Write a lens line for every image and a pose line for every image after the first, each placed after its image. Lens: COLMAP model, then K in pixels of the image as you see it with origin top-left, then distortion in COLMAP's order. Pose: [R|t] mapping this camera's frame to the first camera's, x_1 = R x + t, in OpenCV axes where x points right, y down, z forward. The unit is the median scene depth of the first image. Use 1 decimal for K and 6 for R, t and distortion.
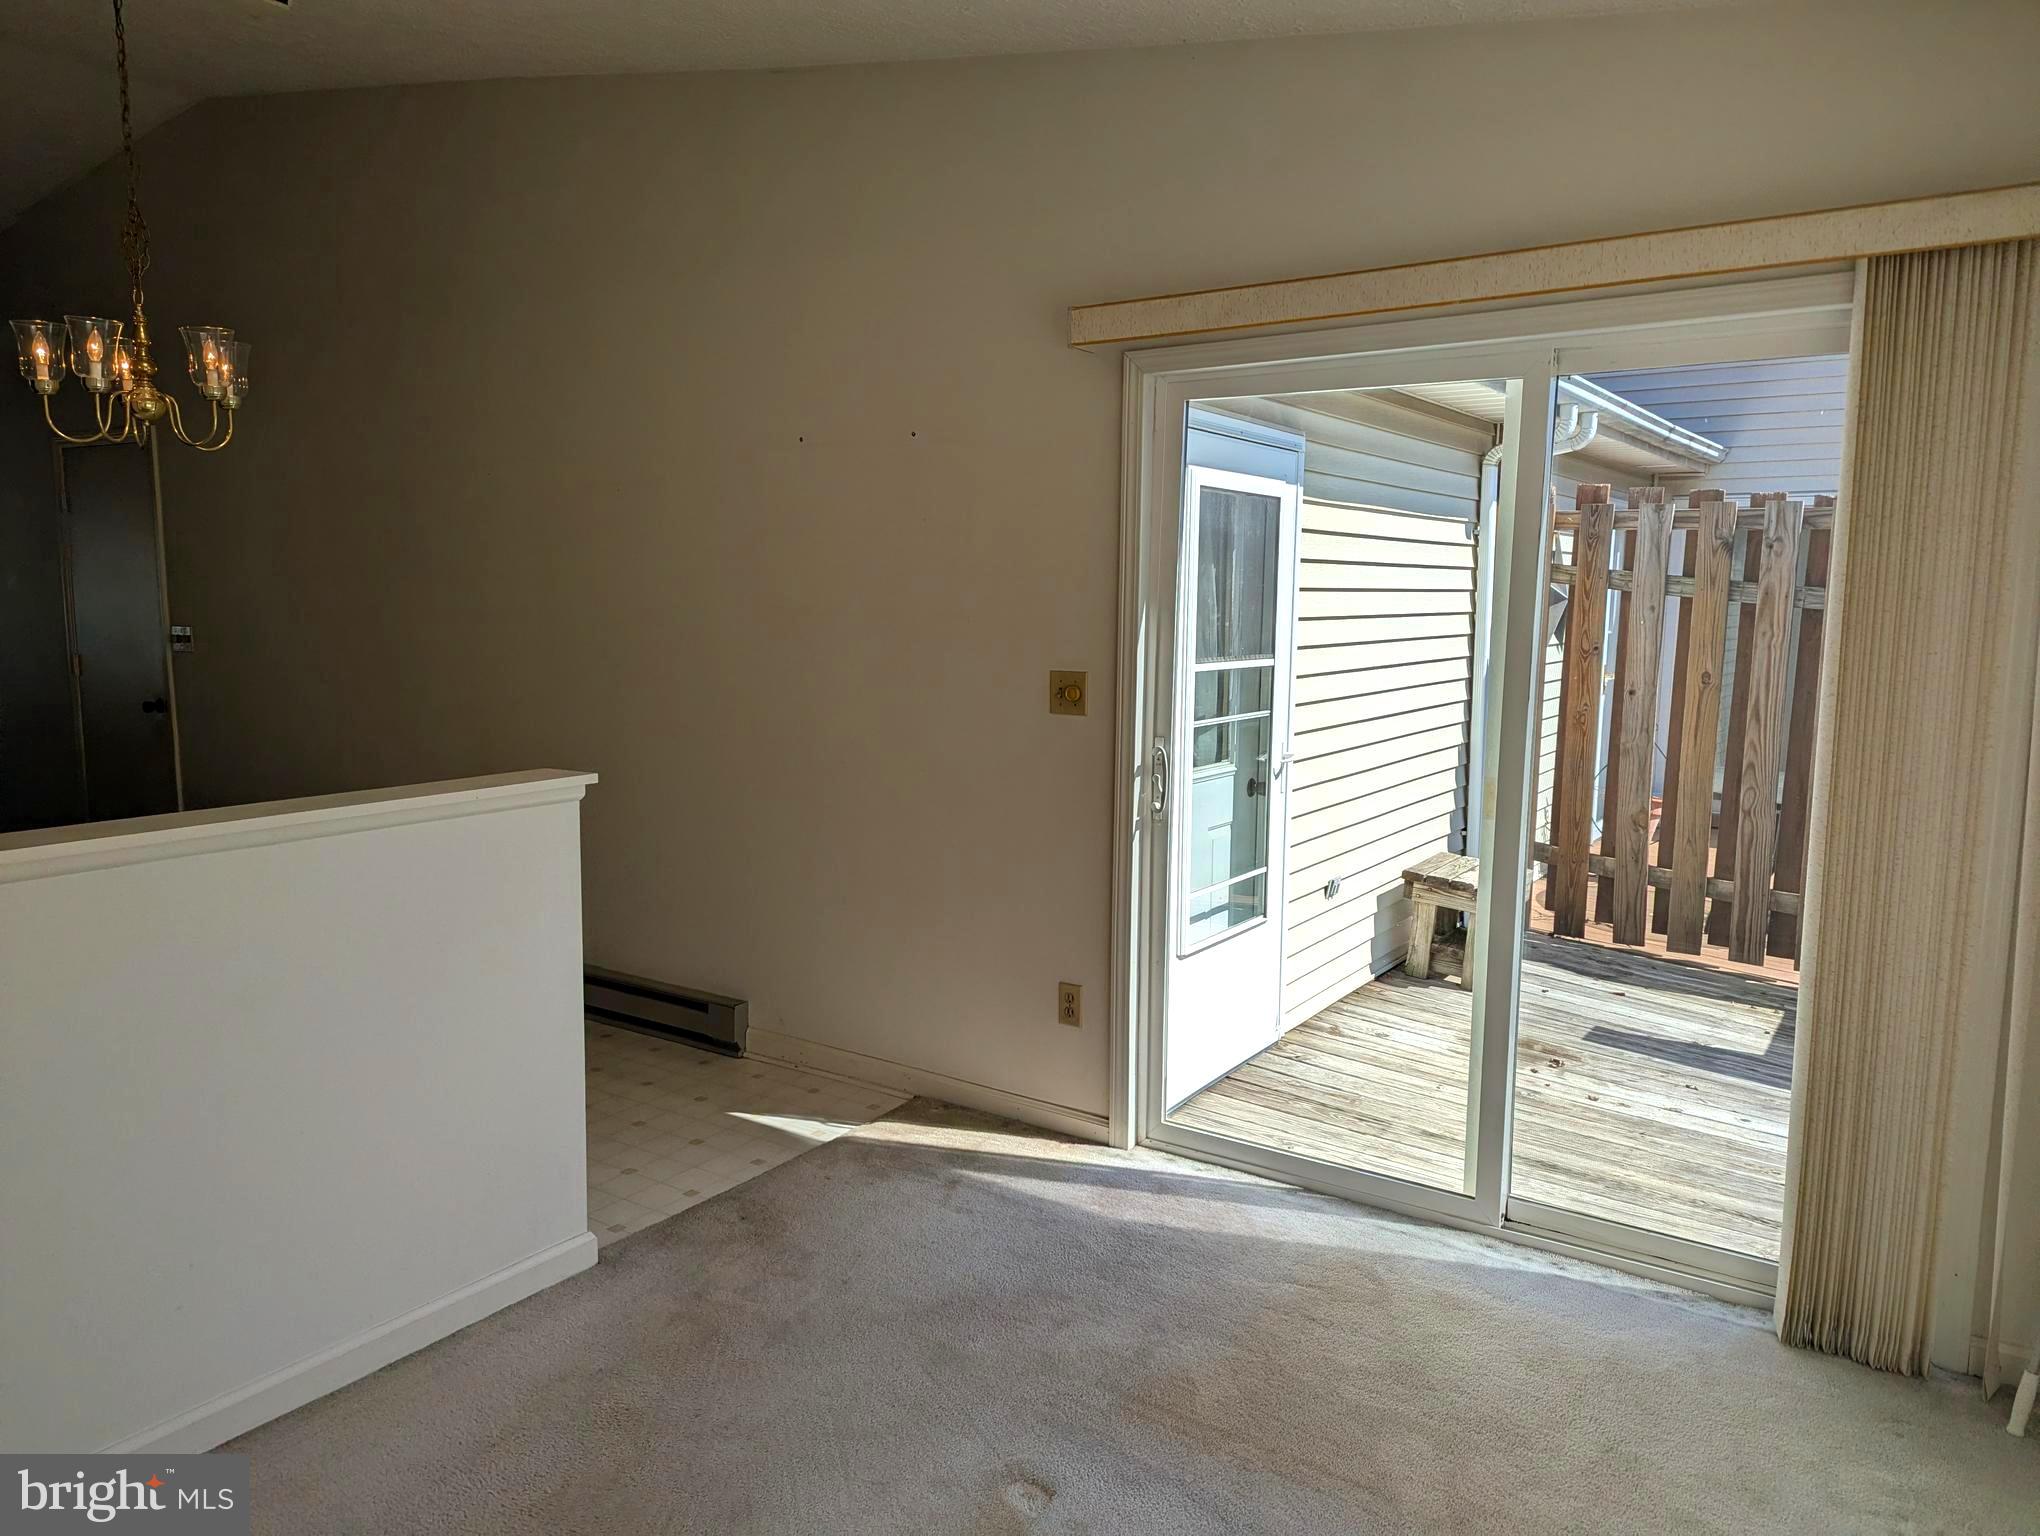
lens RADIAL K [[1439.6, 0, 1001.0], [0, 1439.6, 782.3], [0, 0, 1]] dist [0.077042, -0.057783]
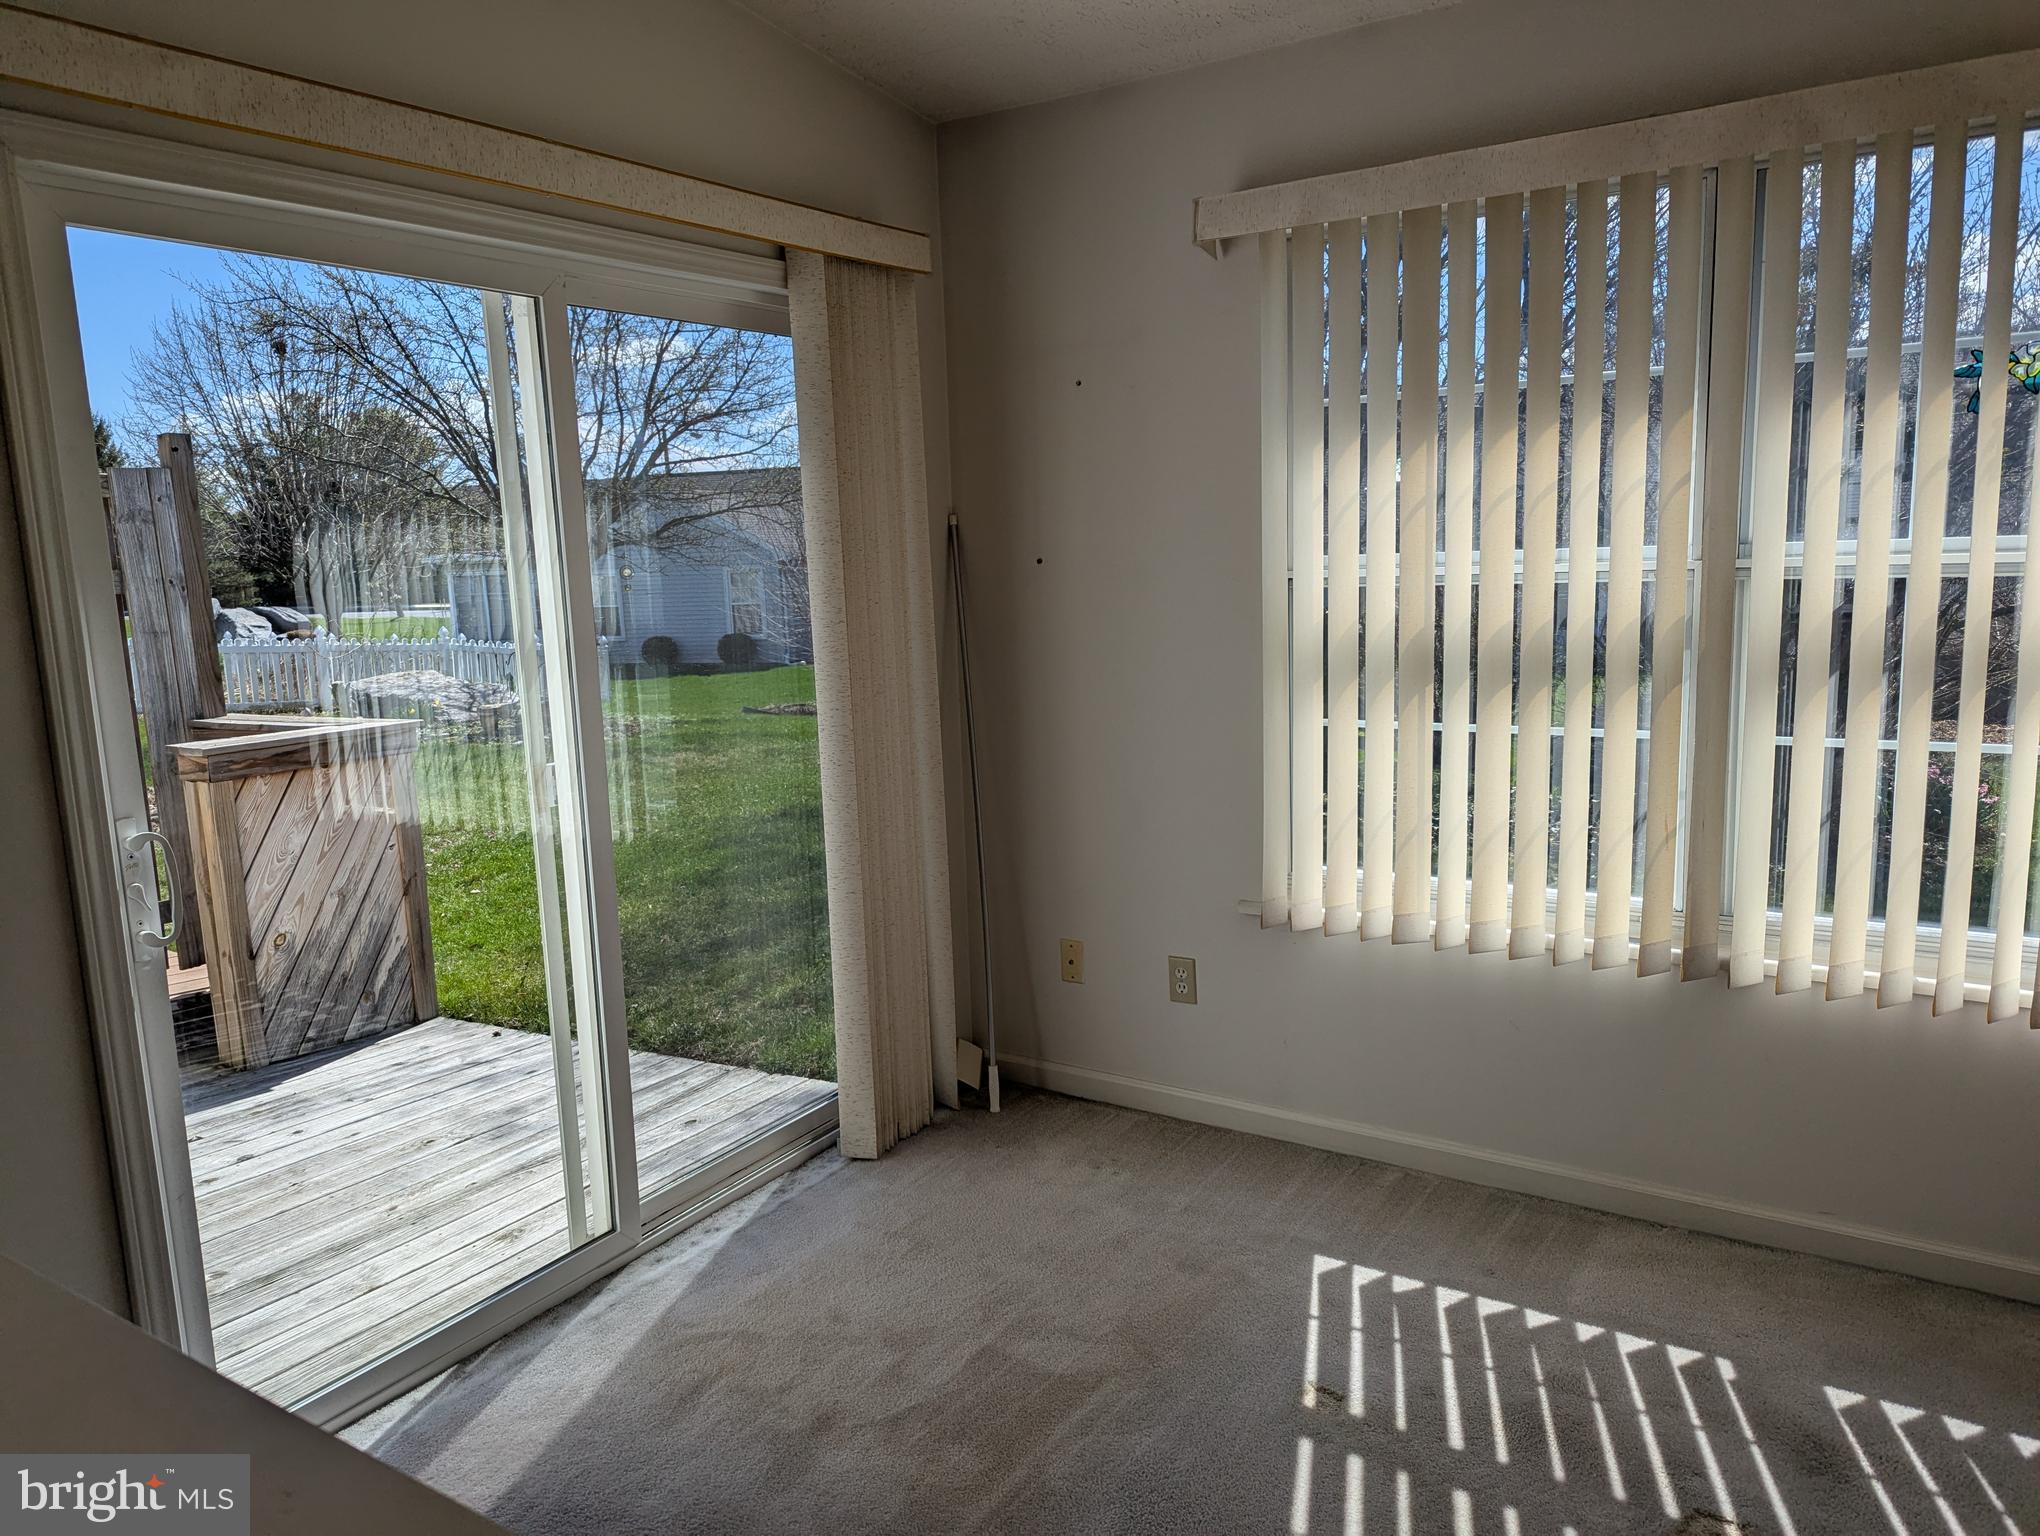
lens RADIAL K [[1439.6, 0, 1001.0], [0, 1439.6, 782.3], [0, 0, 1]] dist [0.077042, -0.057783]
pose [[-0.017850, -0.179172, 0.983656, -0.533252], [0.171961, 0.968603, 0.179550, -0.104075], [-0.984942, 0.172355, 0.013521, 0.747790]]
